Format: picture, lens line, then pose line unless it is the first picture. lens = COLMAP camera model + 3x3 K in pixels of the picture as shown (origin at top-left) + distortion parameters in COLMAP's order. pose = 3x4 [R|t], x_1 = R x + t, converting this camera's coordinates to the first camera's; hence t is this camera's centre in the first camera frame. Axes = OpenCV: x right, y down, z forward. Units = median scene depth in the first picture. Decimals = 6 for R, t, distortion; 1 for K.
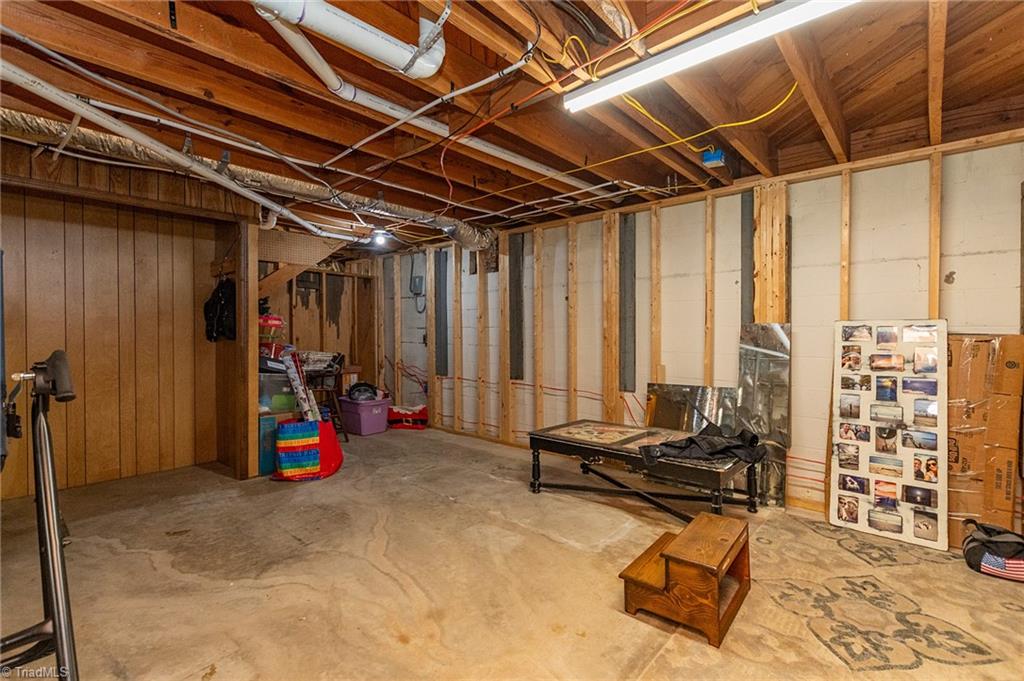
lens RADIAL K [[465.6, 0, 513.6], [0, 465.6, 331.8], [0, 0, 1]] dist [-0.000033, -0.000282]
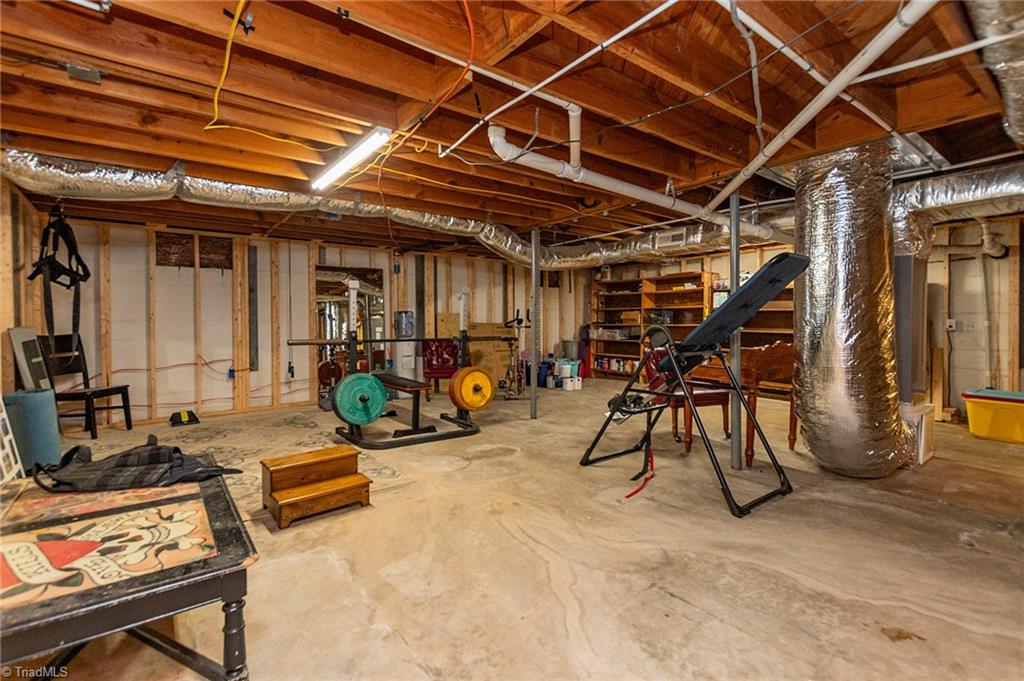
lens RADIAL K [[465.6, 0, 513.6], [0, 465.6, 331.8], [0, 0, 1]] dist [-0.000033, -0.000282]
pose [[-0.986197, 0.002934, 0.165548, -0.357125], [0.006157, 0.999801, 0.018959, 0.022154], [-0.165459, 0.019717, -0.986020, 1.855678]]
